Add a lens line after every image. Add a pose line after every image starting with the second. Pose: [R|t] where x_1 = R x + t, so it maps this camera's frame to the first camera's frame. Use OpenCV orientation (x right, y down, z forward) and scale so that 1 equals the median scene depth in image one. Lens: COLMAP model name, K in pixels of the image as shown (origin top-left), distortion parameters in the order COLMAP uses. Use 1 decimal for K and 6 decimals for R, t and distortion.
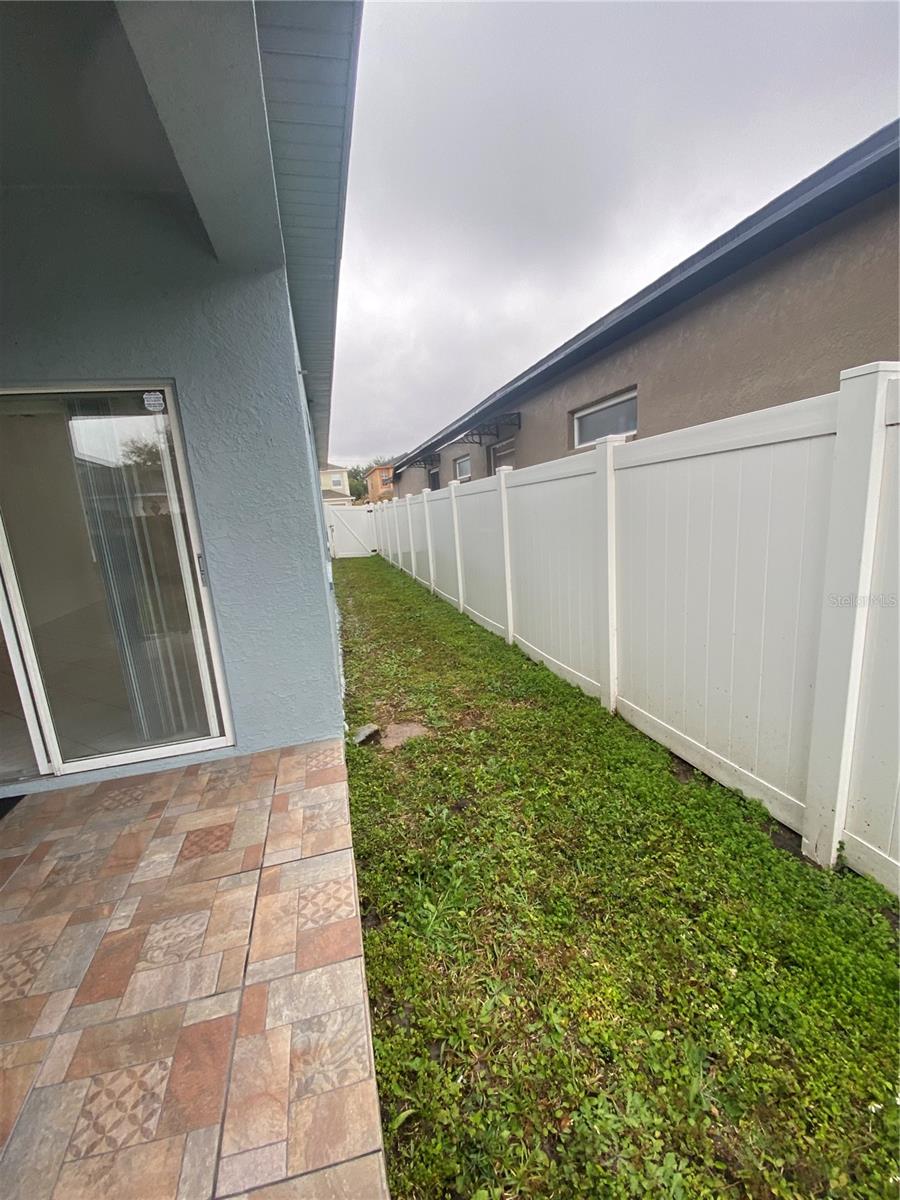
lens RADIAL K [[495.1, 0, 450.0], [0, 495.1, 603.0], [0, 0, 1]] dist [0.003213, -0.001453]
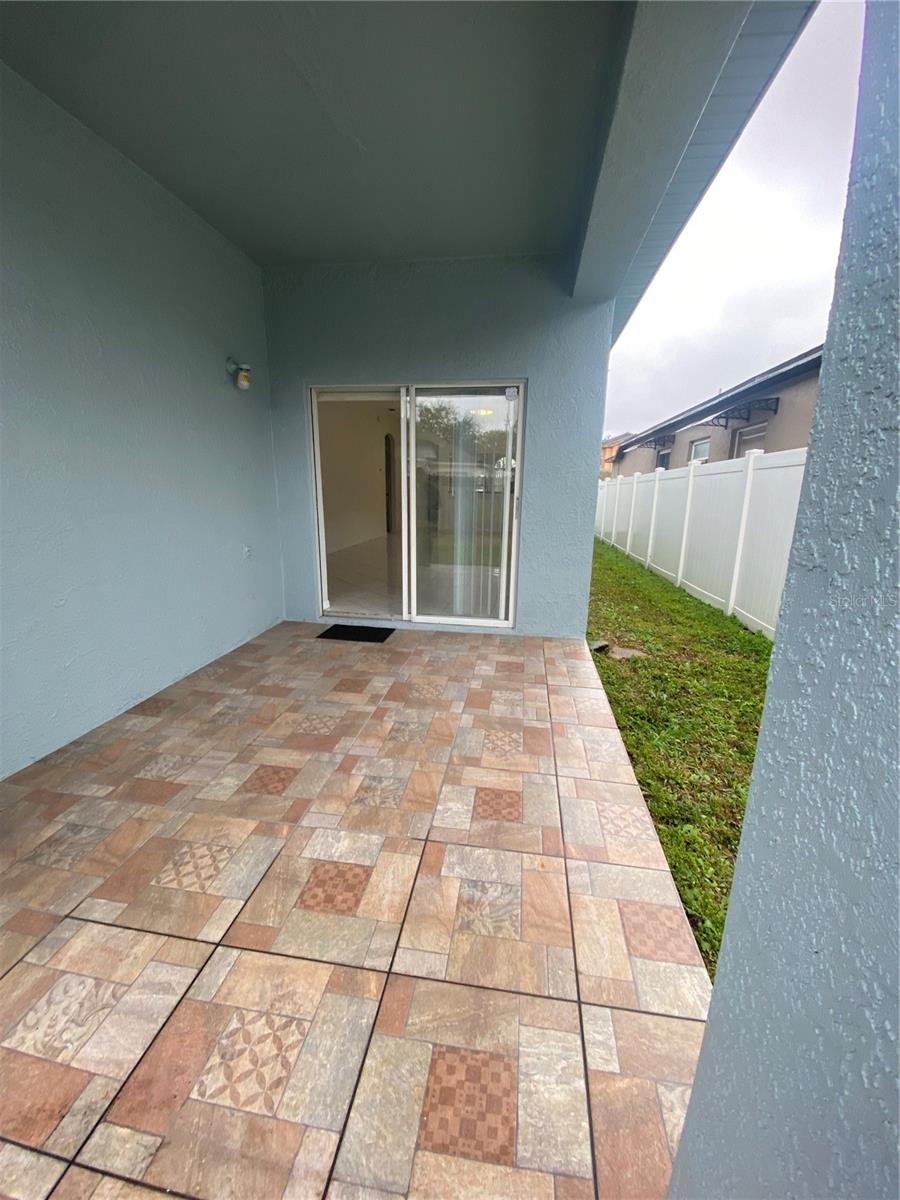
lens RADIAL K [[495.1, 0, 414.6], [0, 495.1, 612.5], [0, 0, 1]] dist [0.003213, -0.001453]
pose [[0.898035, 0.190083, -0.396738, -0.103787], [-0.164978, 0.981532, 0.096830, 0.130062], [0.407817, -0.021504, 0.912810, -0.438595]]
